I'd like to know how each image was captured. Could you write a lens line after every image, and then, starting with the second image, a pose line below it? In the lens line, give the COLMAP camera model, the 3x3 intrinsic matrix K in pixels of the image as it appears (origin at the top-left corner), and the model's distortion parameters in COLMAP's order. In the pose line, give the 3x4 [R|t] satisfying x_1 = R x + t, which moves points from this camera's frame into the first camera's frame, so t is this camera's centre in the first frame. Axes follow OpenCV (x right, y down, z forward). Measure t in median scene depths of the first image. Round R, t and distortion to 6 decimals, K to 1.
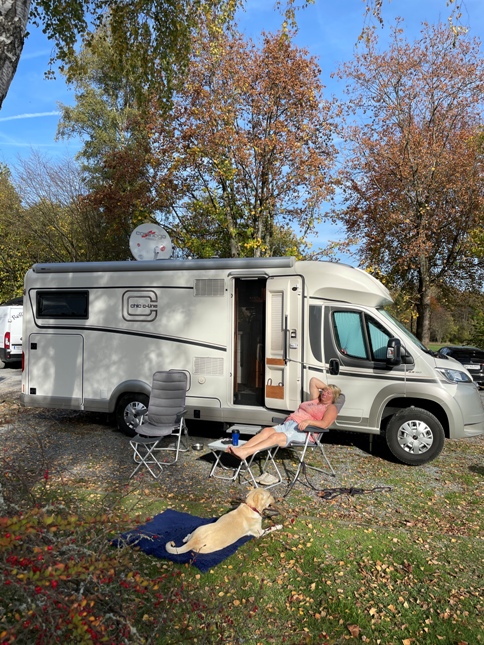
lens RADIAL K [[549.8, 0, 242.0], [0, 549.8, 322.5], [0, 0, 1]] dist [0.071307, -0.002098]
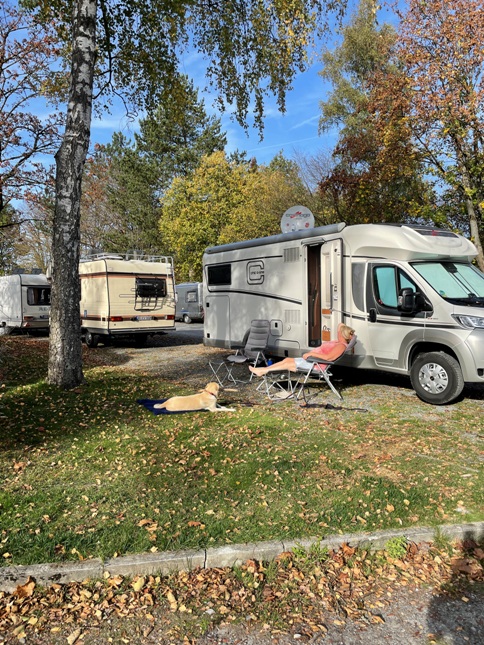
lens RADIAL K [[549.8, 0, 242.0], [0, 549.8, 322.5], [0, 0, 1]] dist [0.071307, -0.002098]
pose [[0.770387, -0.003385, -0.637568, 0.688064], [0.036701, 0.998563, 0.039045, 0.040227], [0.636520, -0.053480, 0.769404, -0.061808]]
